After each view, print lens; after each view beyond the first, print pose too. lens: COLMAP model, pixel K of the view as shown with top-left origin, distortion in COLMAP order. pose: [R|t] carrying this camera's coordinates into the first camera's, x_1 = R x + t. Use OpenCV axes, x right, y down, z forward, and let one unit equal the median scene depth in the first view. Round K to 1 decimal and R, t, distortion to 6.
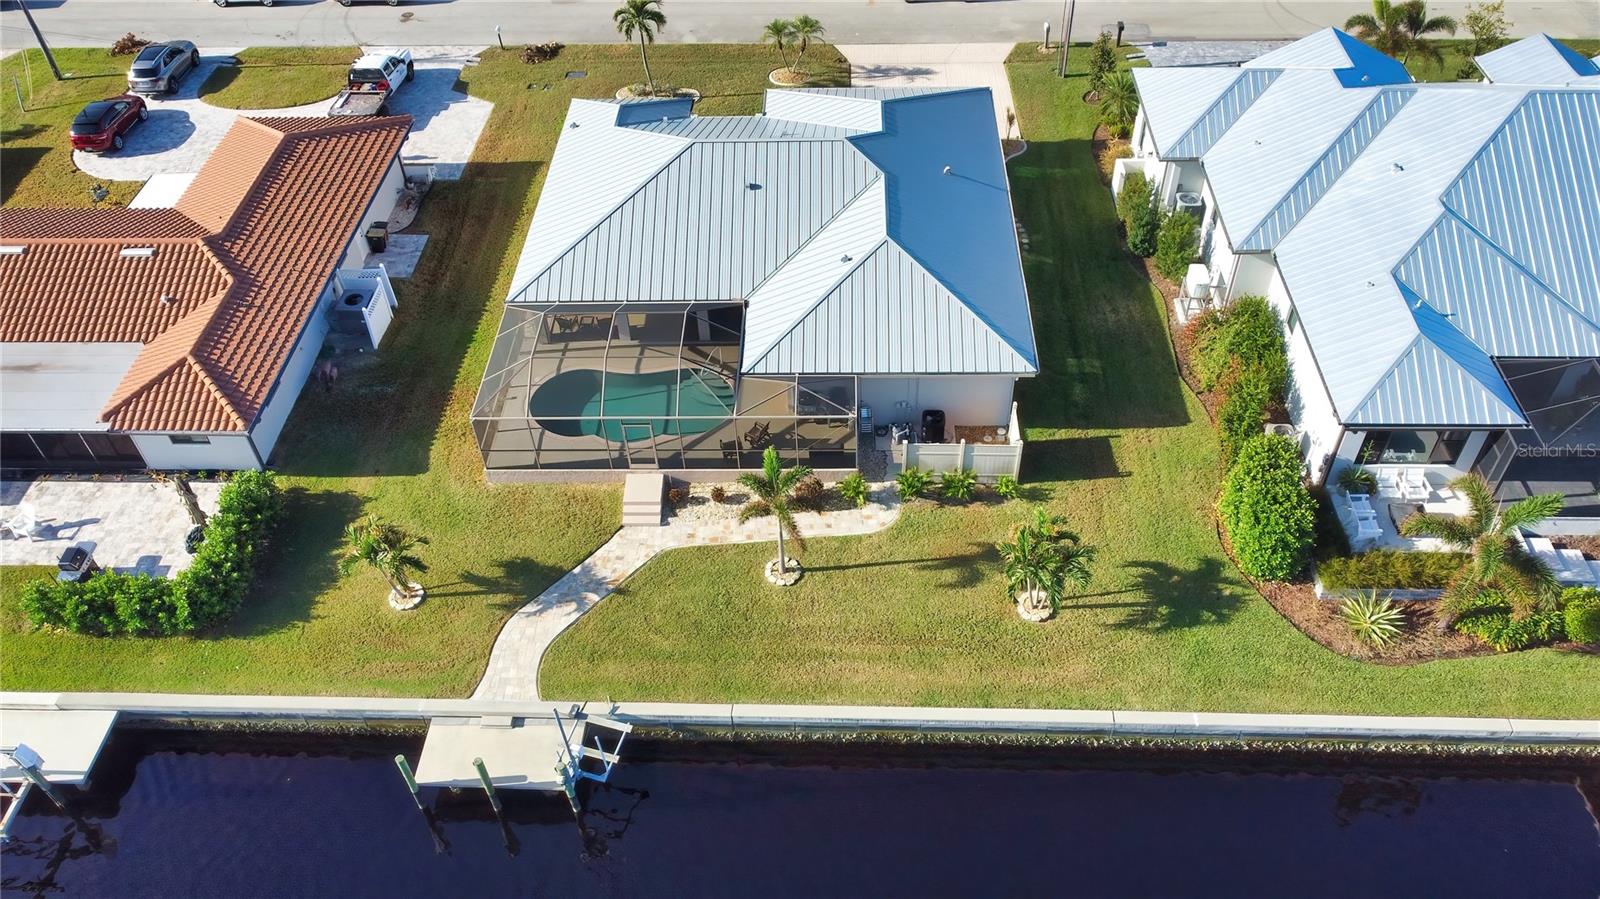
lens RADIAL K [[1215.2, 0, 803.3], [0, 1215.2, 455.3], [0, 0, 1]] dist [0.003426, -0.005506]
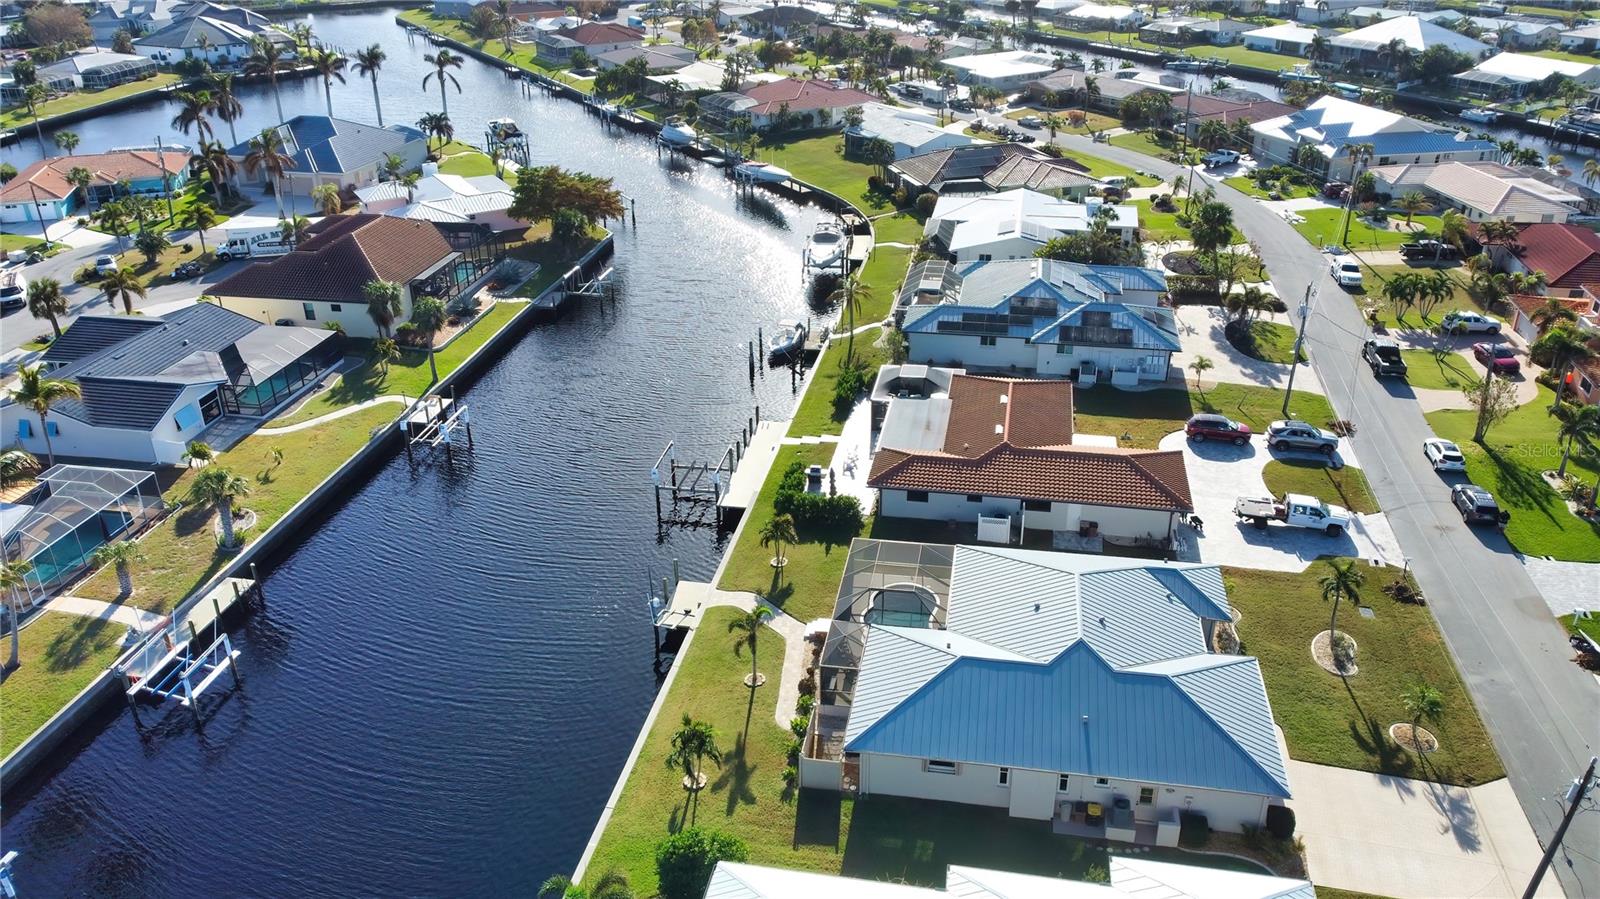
lens RADIAL K [[1215.2, 0, 804.5], [0, 1215.2, 443.0], [0, 0, 1]] dist [0.003426, -0.005506]
pose [[-0.145122, 0.463349, -0.874212, 1.194658], [-0.686241, 0.589363, 0.426292, -0.796296], [0.712750, 0.661785, 0.232440, 0.415607]]
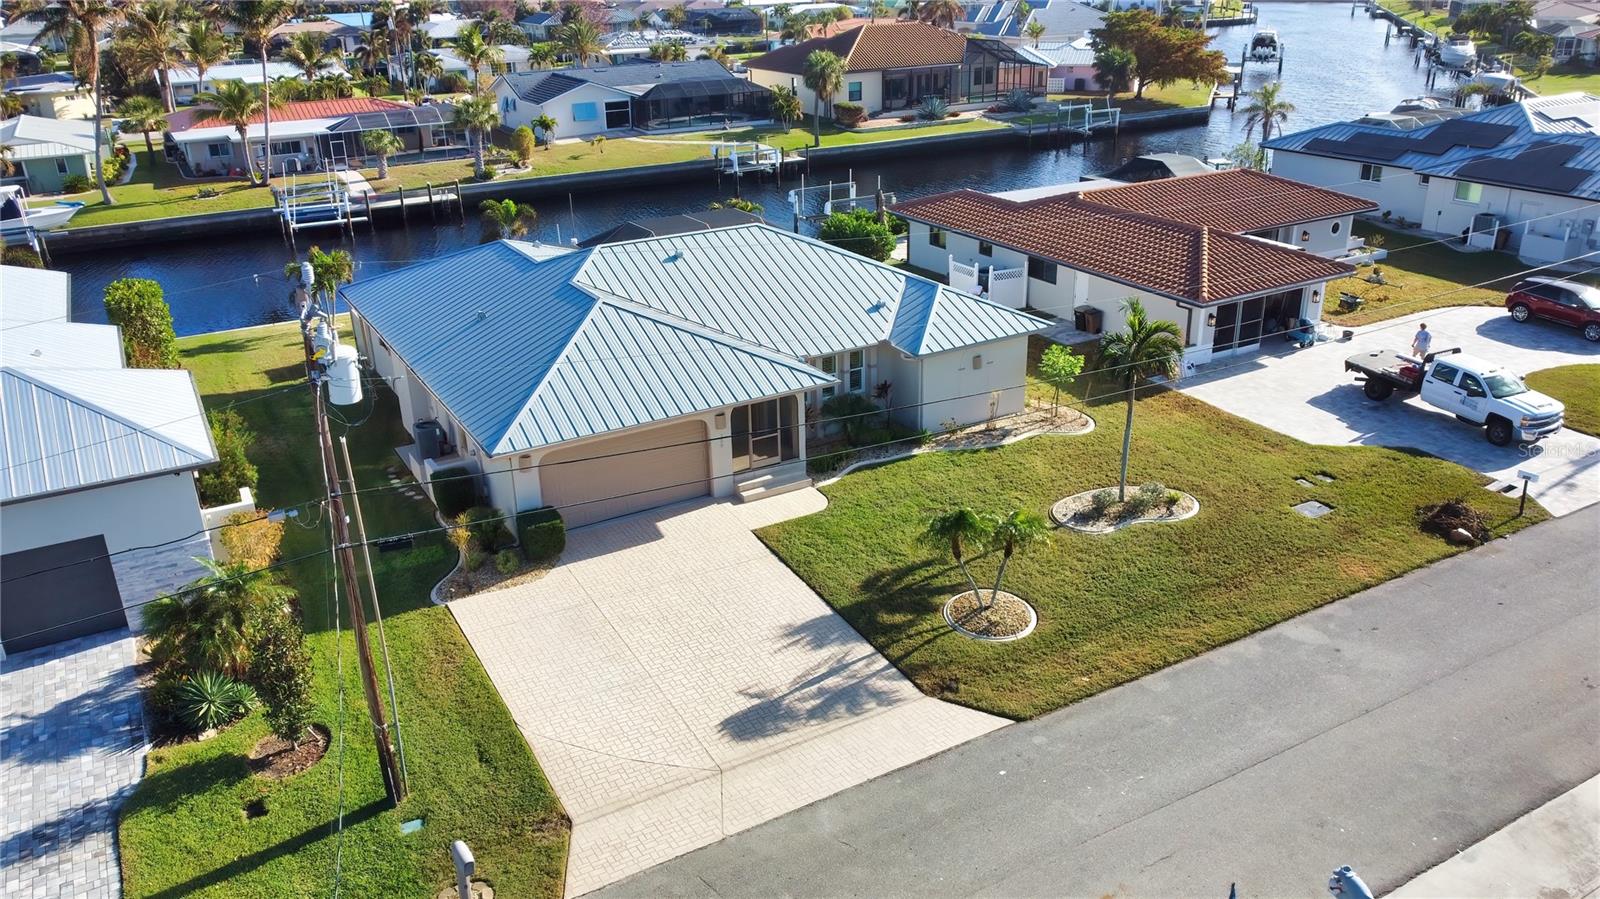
lens RADIAL K [[1215.2, 0, 808.0], [0, 1215.2, 451.6], [0, 0, 1]] dist [0.003426, -0.005506]
pose [[-0.848886, 0.244980, -0.468377, 0.376364], [-0.338164, 0.429334, 0.837447, -1.059240], [0.406248, 0.869285, -0.281612, 1.576286]]
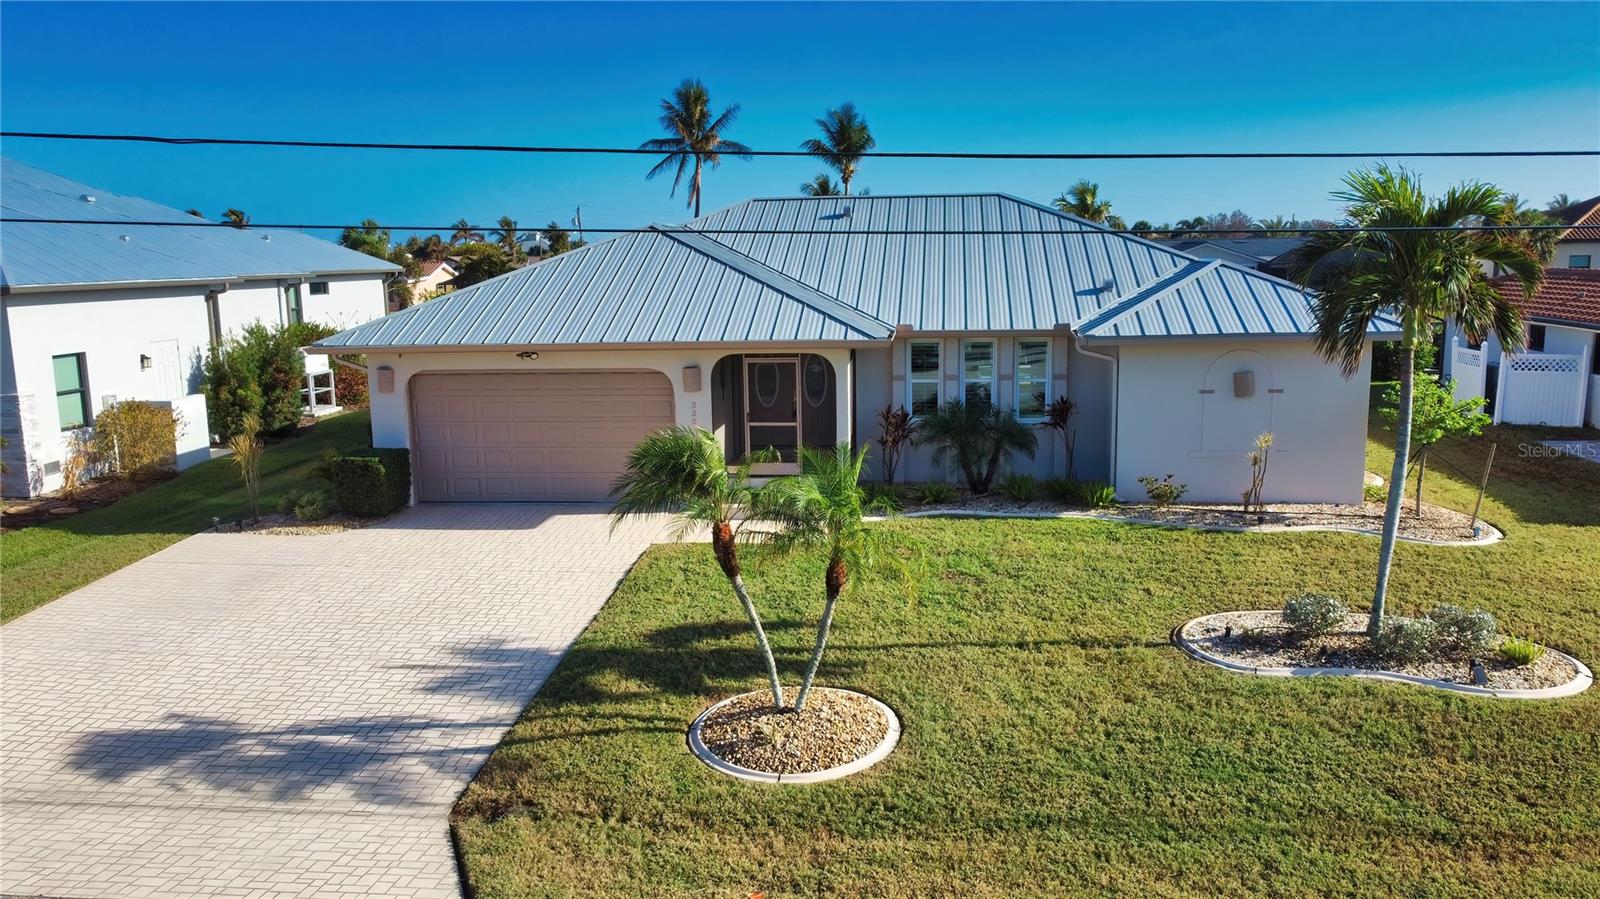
lens RADIAL K [[1215.2, 0, 799.1], [0, 1215.2, 447.4], [0, 0, 1]] dist [0.003426, -0.005506]
pose [[-0.995243, 0.030697, 0.092460, -0.048122], [0.092852, 0.586143, 0.804869, -0.757355], [-0.029488, 0.809626, -0.586205, 1.625200]]
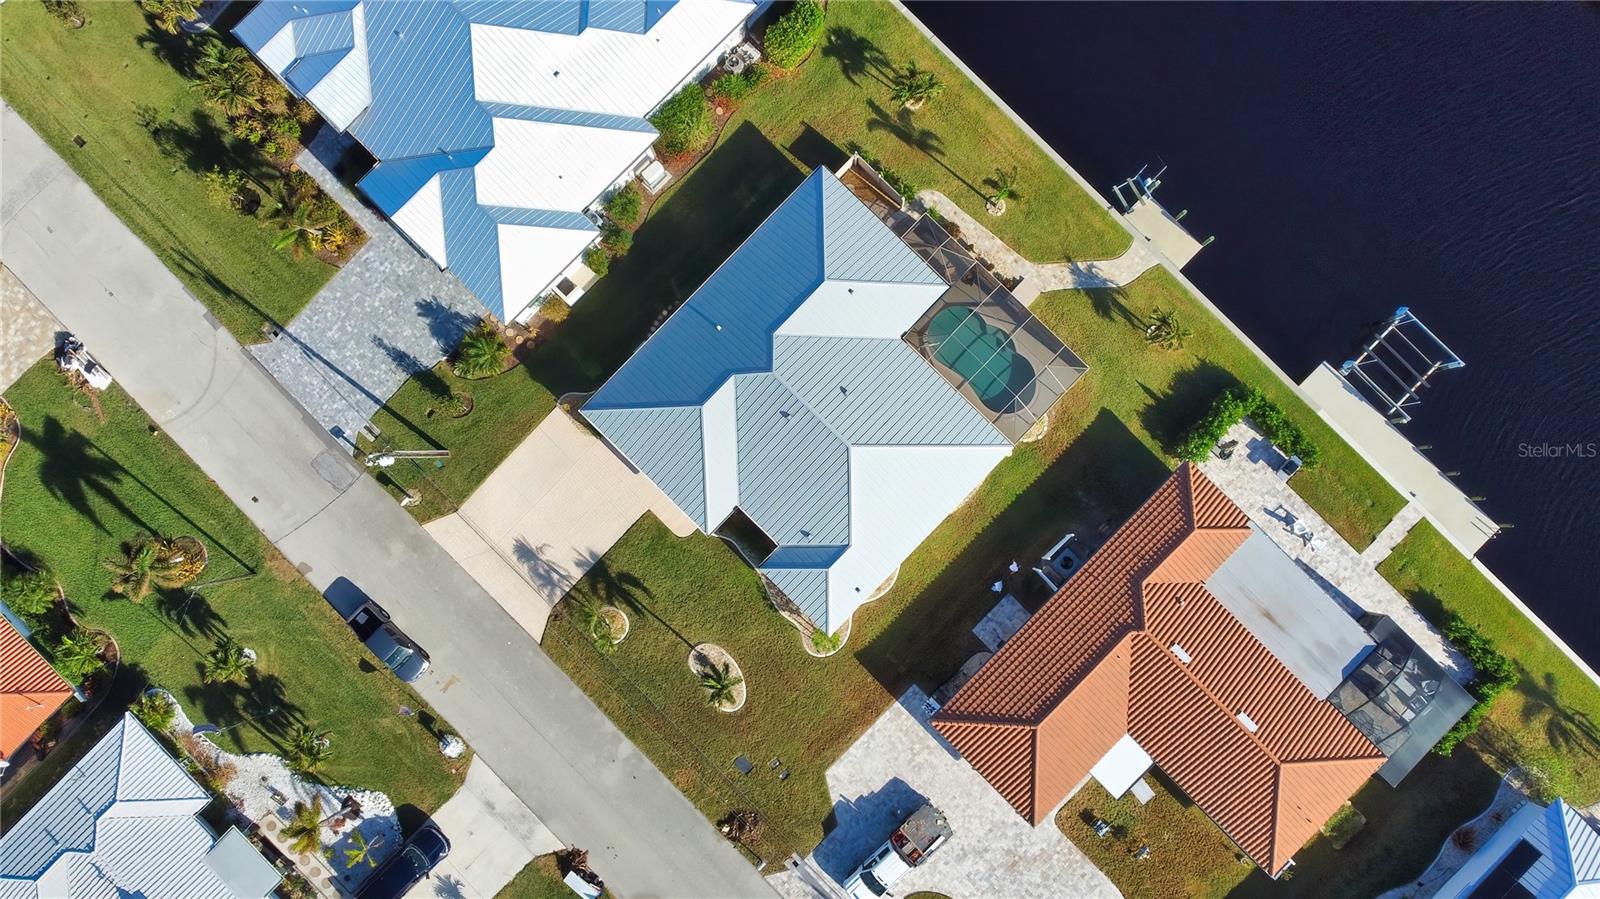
lens RADIAL K [[1215.2, 0, 809.6], [0, 1215.2, 452.8], [0, 0, 1]] dist [0.003426, -0.005506]
pose [[-0.734453, -0.674855, 0.071760, -0.179615], [0.500388, -0.467059, 0.729019, -1.450390], [-0.458466, 0.571338, 0.680722, 0.087190]]
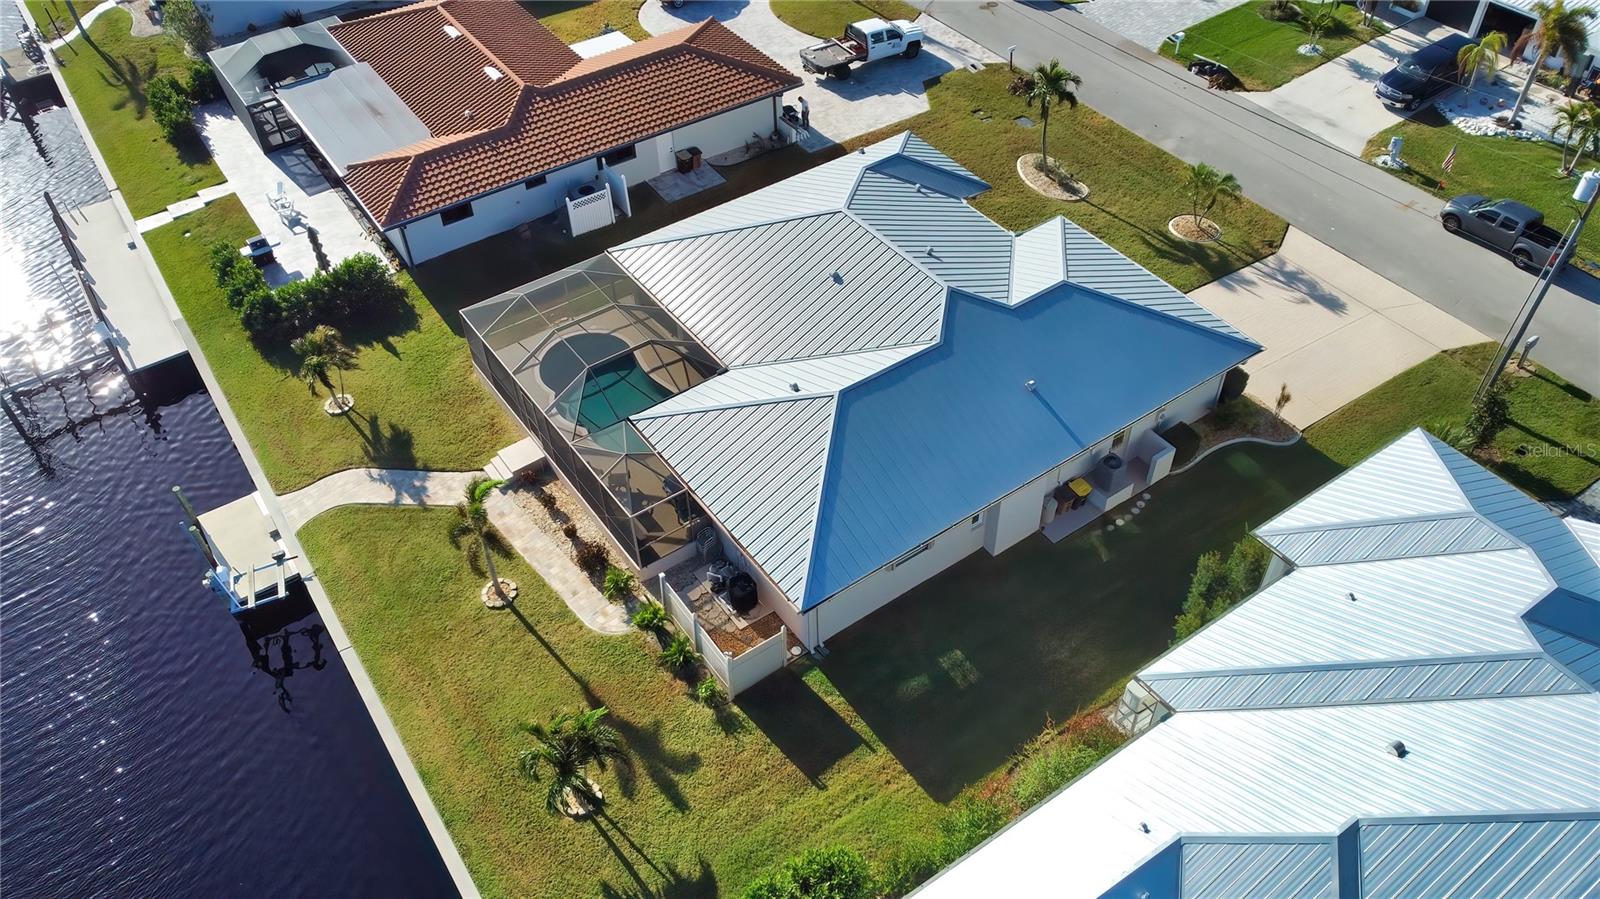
lens RADIAL K [[1215.2, 0, 802.4], [0, 1215.2, 448.1], [0, 0, 1]] dist [0.003426, -0.005506]
pose [[0.595646, 0.571696, -0.564243, 0.584562], [-0.561107, 0.798791, 0.217006, -0.331662], [0.574774, 0.187342, 0.796579, 0.303273]]
